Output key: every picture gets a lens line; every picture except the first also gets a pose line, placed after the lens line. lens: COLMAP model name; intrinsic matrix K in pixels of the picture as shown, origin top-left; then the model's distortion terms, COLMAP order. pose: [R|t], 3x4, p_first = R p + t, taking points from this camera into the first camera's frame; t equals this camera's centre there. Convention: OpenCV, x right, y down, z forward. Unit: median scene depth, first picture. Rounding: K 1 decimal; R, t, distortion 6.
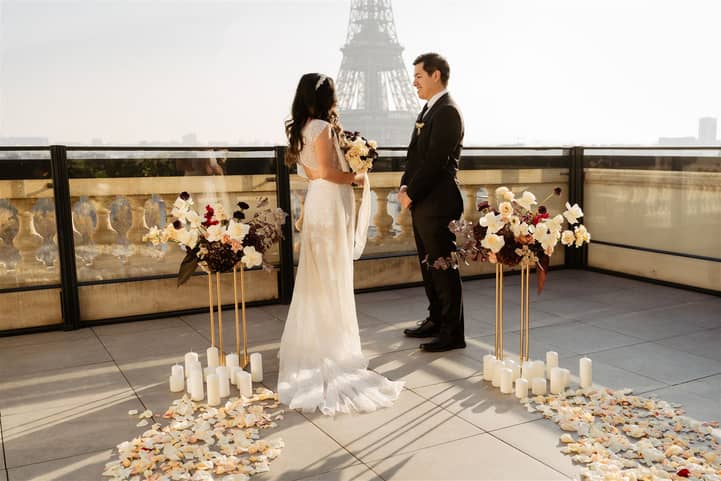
lens RADIAL K [[698.7, 0, 362.9], [0, 698.7, 234.7], [0, 0, 1]] dist [0.040208, -0.003840]
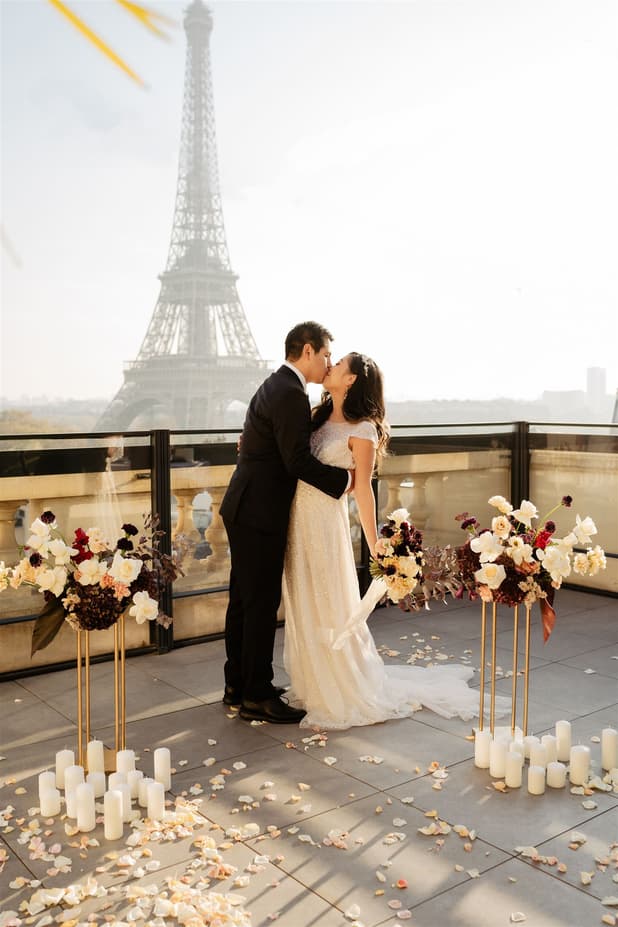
lens RADIAL K [[906.0, 0, 306.1], [0, 906.0, 492.9], [0, 0, 1]] dist [-0.156941, 0.009182]
pose [[0.988725, -0.013100, 0.149171, -0.132712], [0.016061, 0.999697, -0.018662, -0.058253], [-0.148881, 0.020848, 0.988635, 0.116118]]
